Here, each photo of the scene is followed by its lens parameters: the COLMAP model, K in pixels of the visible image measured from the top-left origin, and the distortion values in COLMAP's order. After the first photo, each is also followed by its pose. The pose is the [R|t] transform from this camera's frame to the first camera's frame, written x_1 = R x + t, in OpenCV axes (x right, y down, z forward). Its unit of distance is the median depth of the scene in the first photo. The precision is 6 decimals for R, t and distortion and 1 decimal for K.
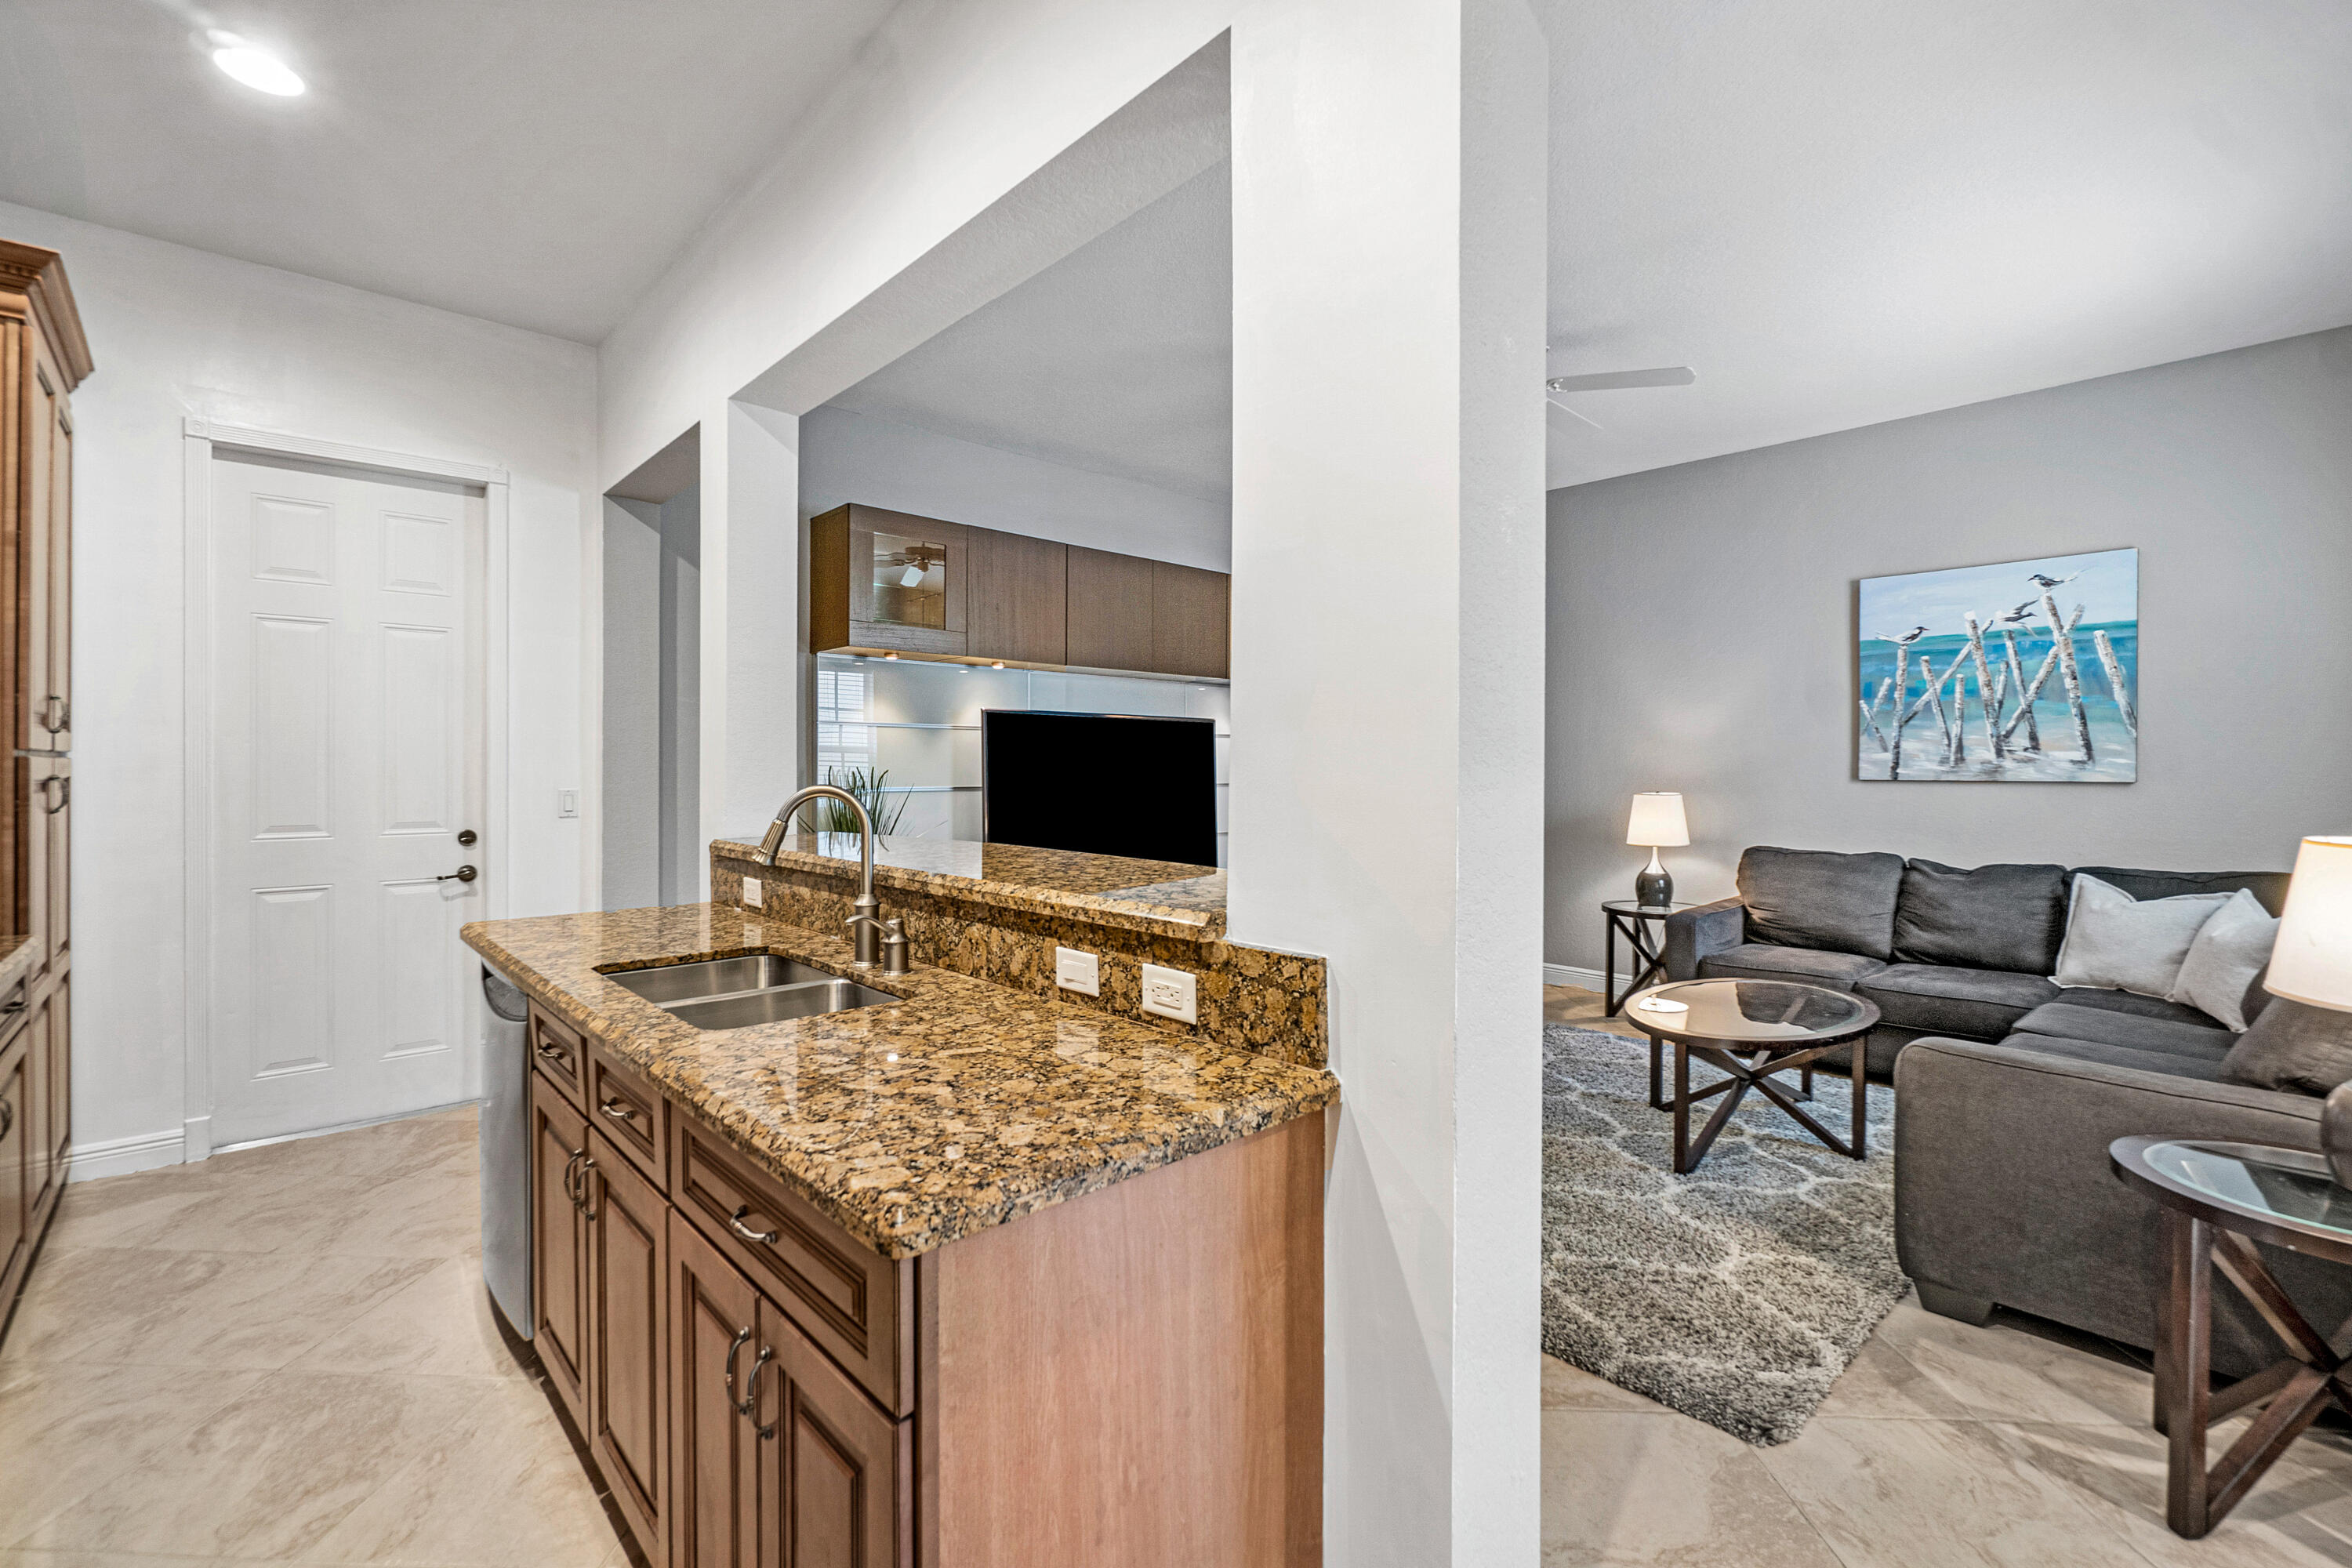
lens RADIAL K [[1014.7, 0, 1162.9], [0, 1014.7, 774.3], [0, 0, 1]] dist [-0.002066, -0.000343]
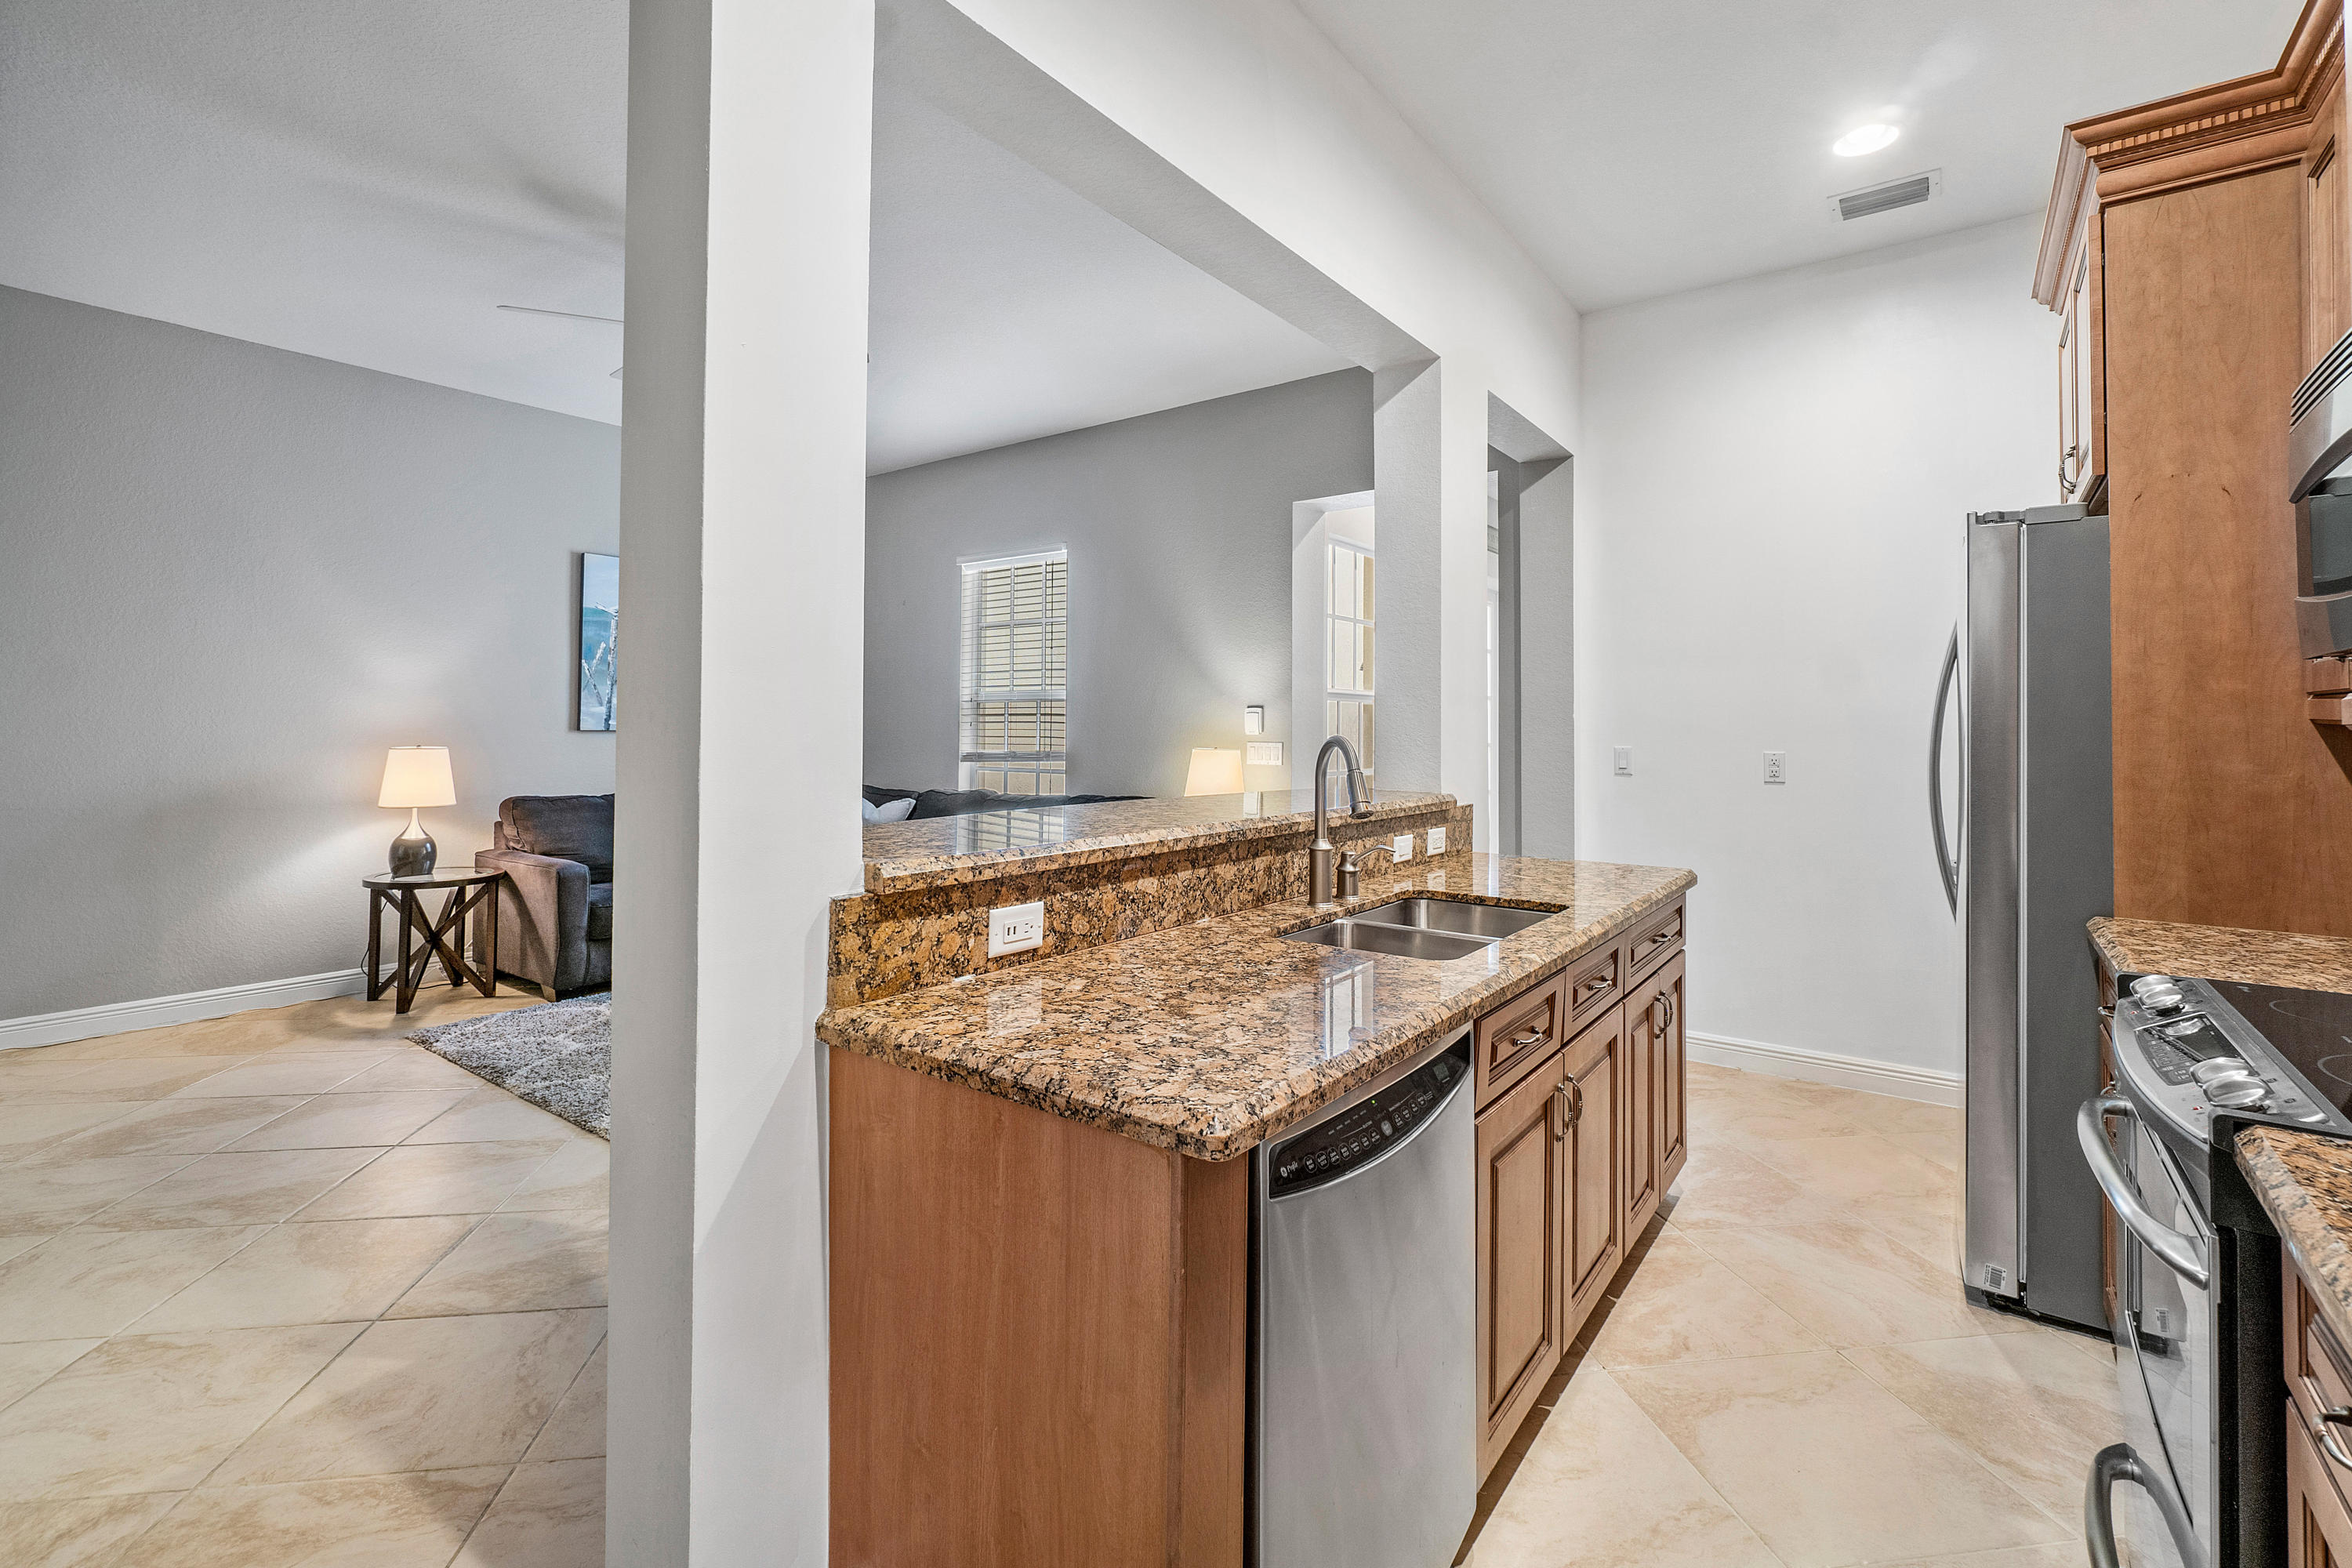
lens RADIAL K [[1056.7, 0, 1150.2], [0, 1056.7, 699.5], [0, 0, 1]] dist [0.000414, 0.000436]
pose [[-0.174242, 0.023848, 0.984414, -0.646384], [-0.000571, 0.999704, -0.024319, -0.000733], [-0.984703, -0.004800, -0.174177, 0.653538]]
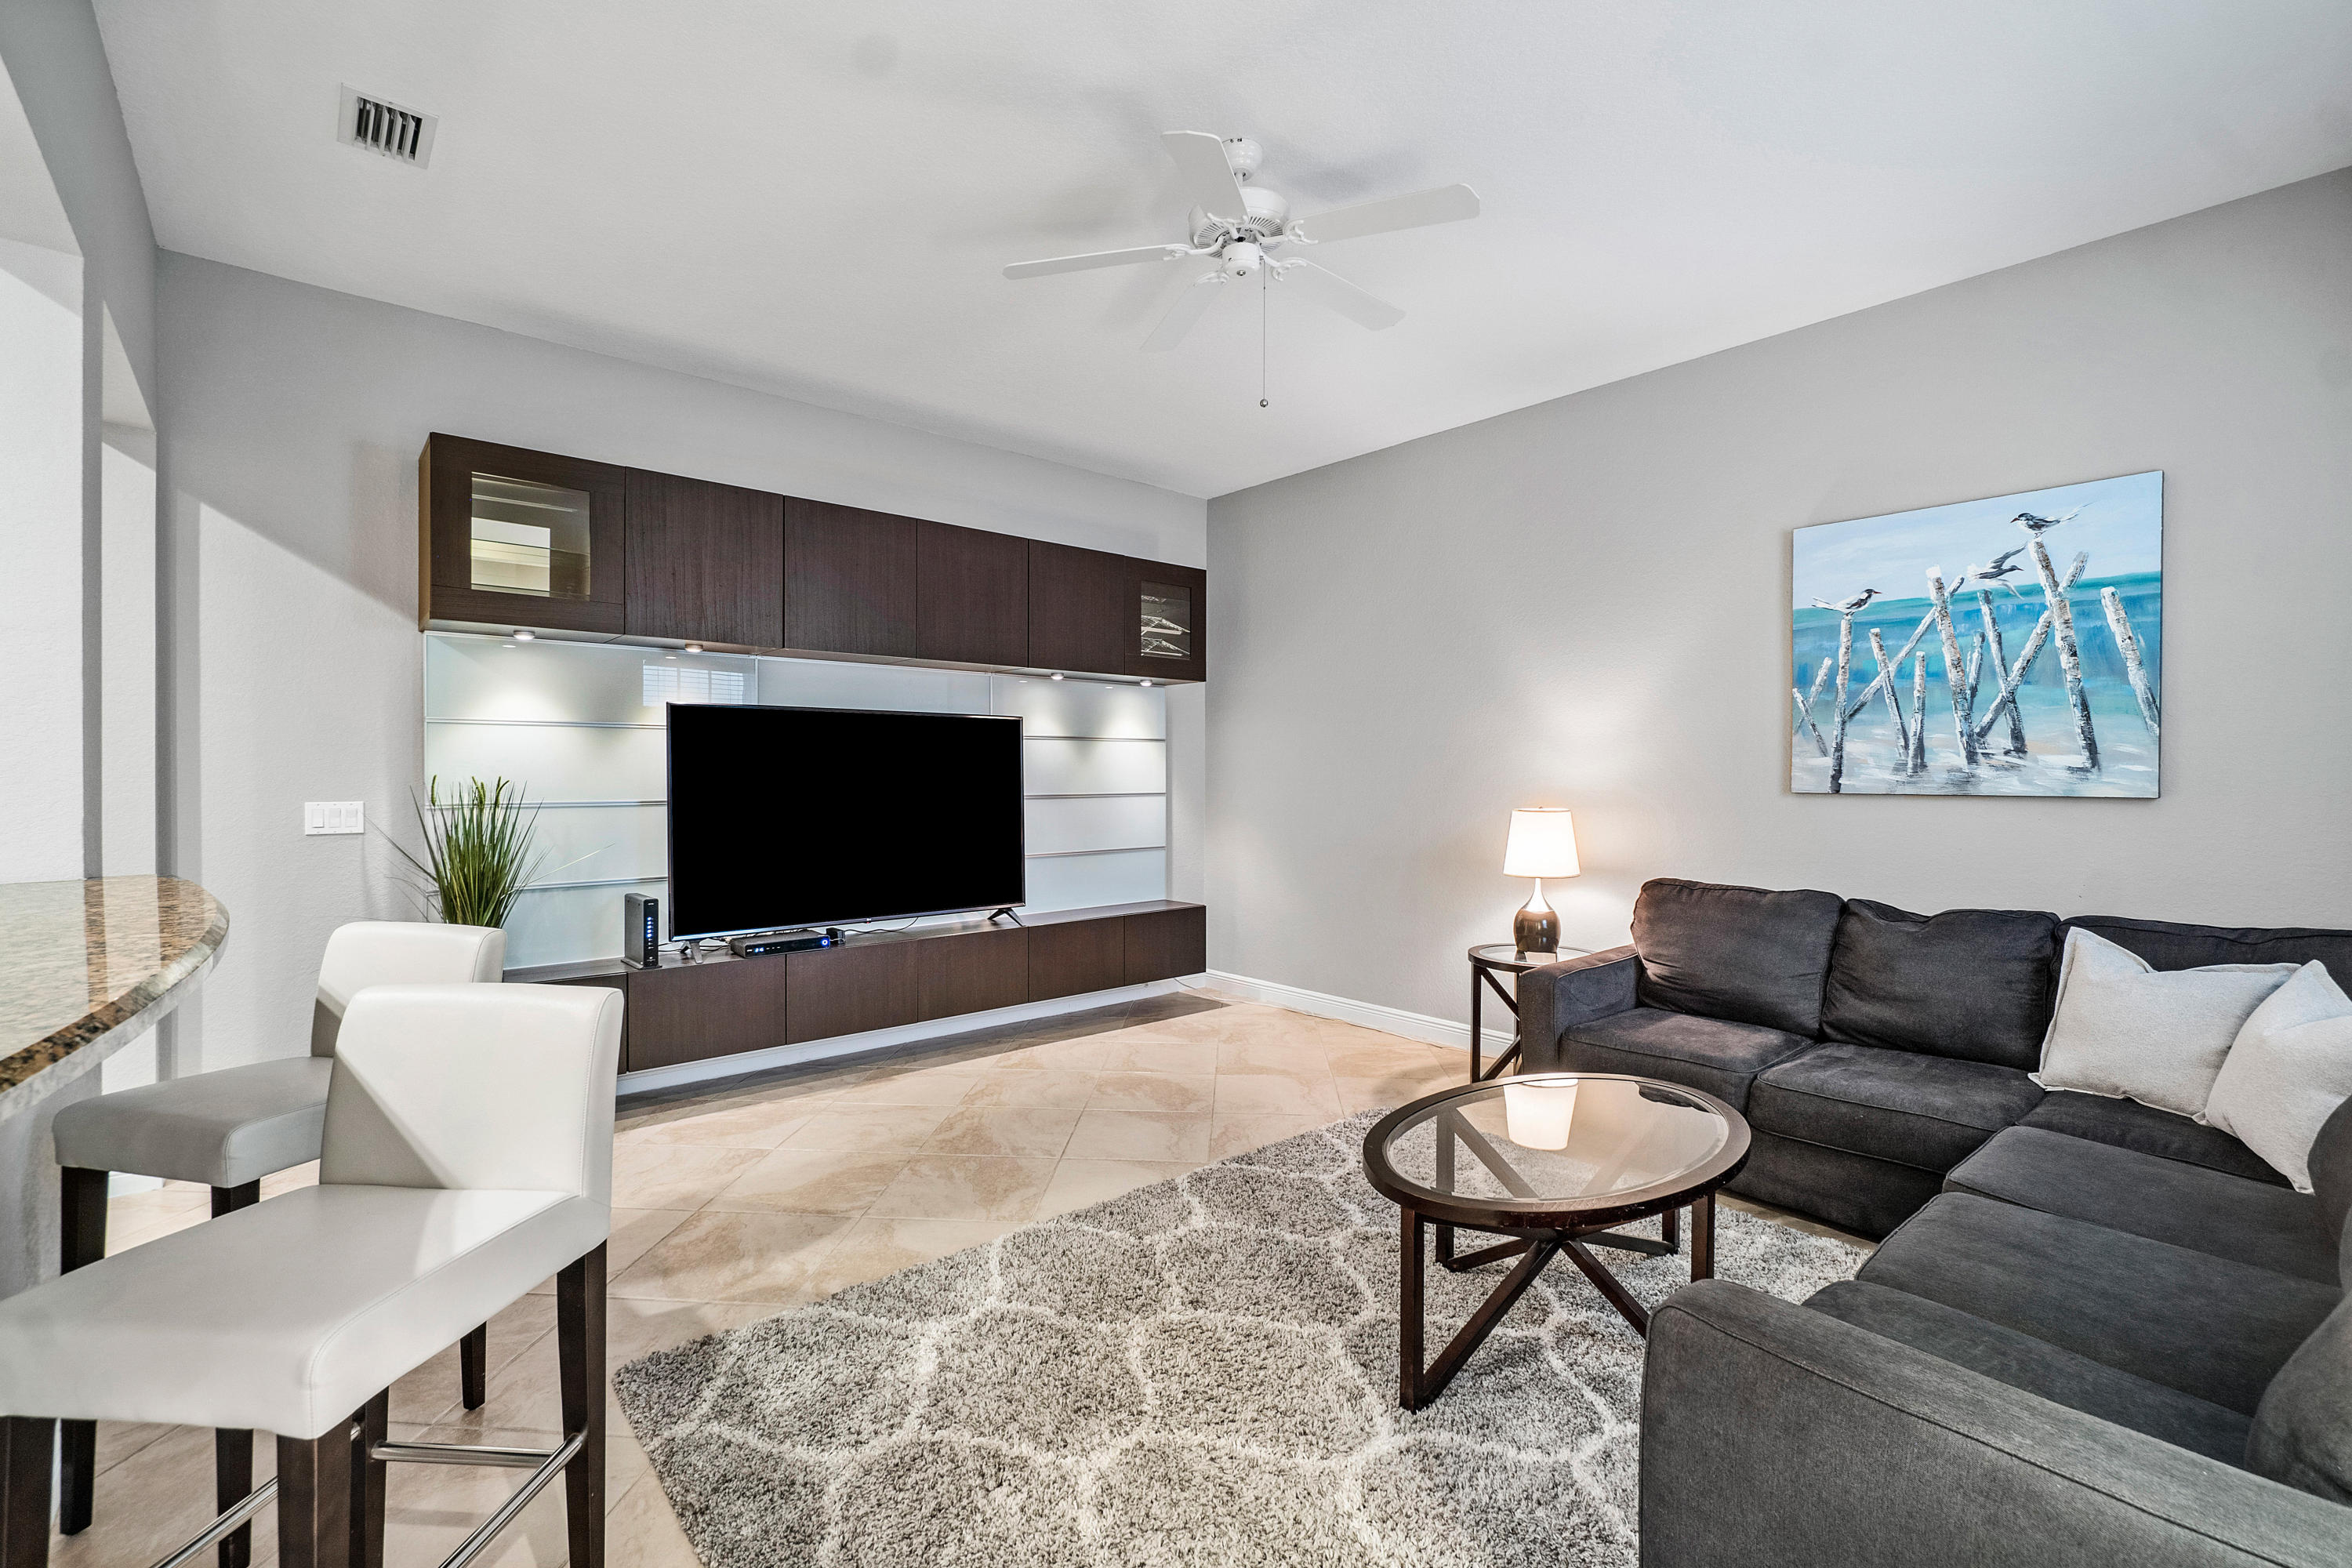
lens RADIAL K [[1005.3, 0, 1176.0], [0, 1005.3, 784.0], [0, 0, 1]] dist [-0.001300, 0.000140]
pose [[0.999573, 0.000129, -0.029223, 0.276700], [-0.000025, 0.999994, 0.003548, -0.004244], [0.029223, -0.003546, 0.999567, 0.259923]]
